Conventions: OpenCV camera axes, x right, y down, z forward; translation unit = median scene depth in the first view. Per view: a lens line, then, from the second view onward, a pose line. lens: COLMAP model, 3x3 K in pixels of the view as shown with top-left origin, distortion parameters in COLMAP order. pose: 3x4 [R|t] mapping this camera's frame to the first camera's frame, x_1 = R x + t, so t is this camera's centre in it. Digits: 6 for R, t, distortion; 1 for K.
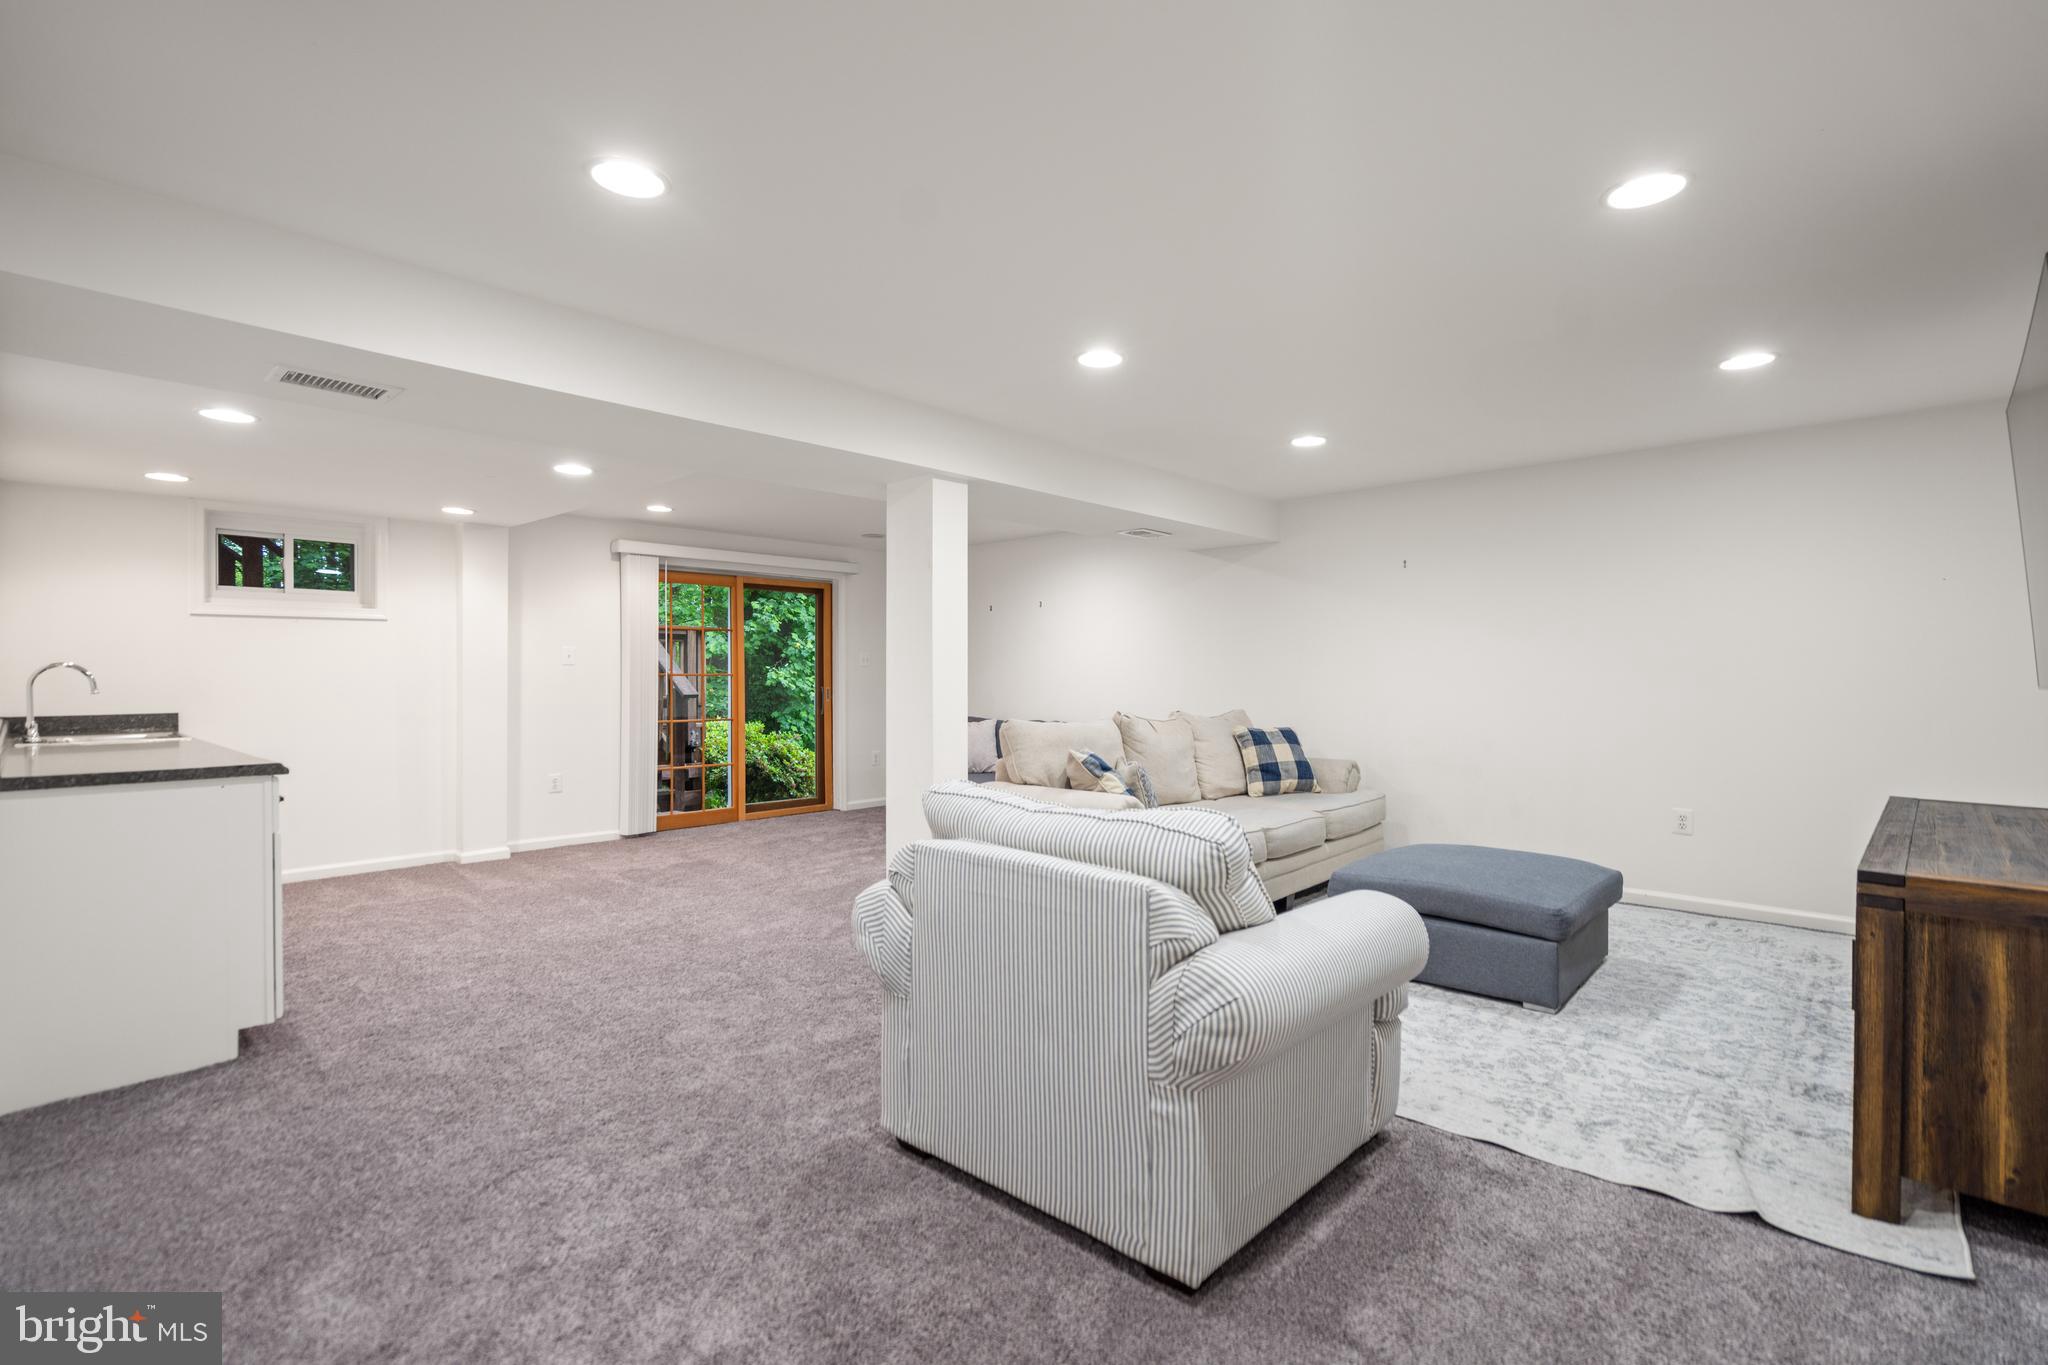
lens RADIAL K [[935.4, 0, 1009.8], [0, 935.4, 680.4], [0, 0, 1]] dist [-0.001766, -0.000096]
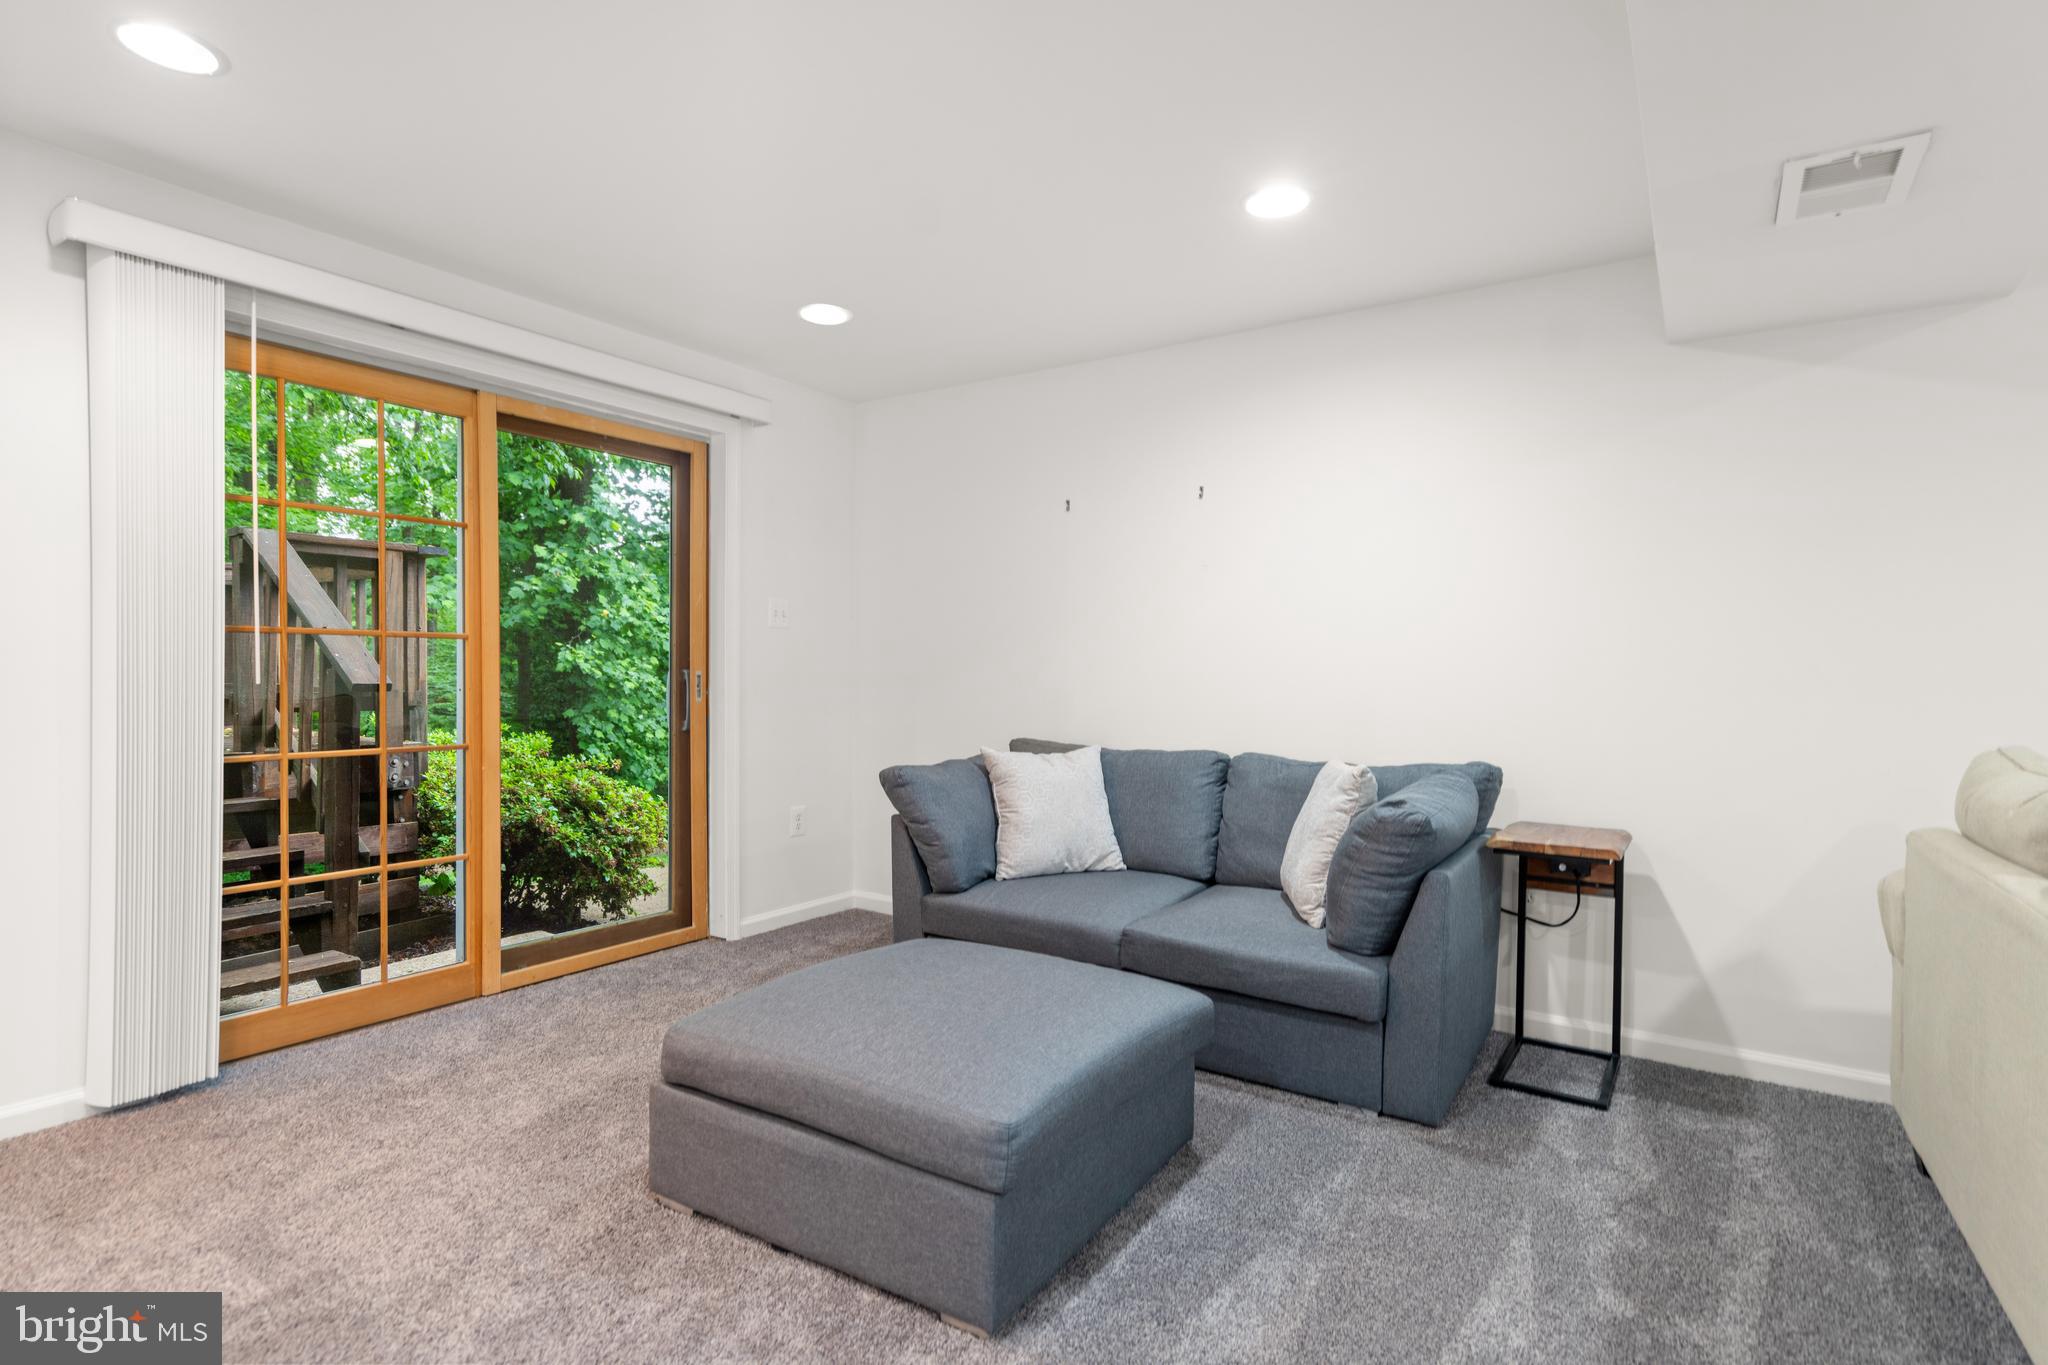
lens RADIAL K [[1096.6, 0, 1044.9], [0, 1096.6, 685.9], [0, 0, 1]] dist [0.000282, -0.002162]
pose [[0.986451, 0.009313, 0.163791, -0.092216], [-0.011476, 0.999859, 0.012266, 0.004967], [-0.163654, -0.013980, 0.986419, 0.354924]]
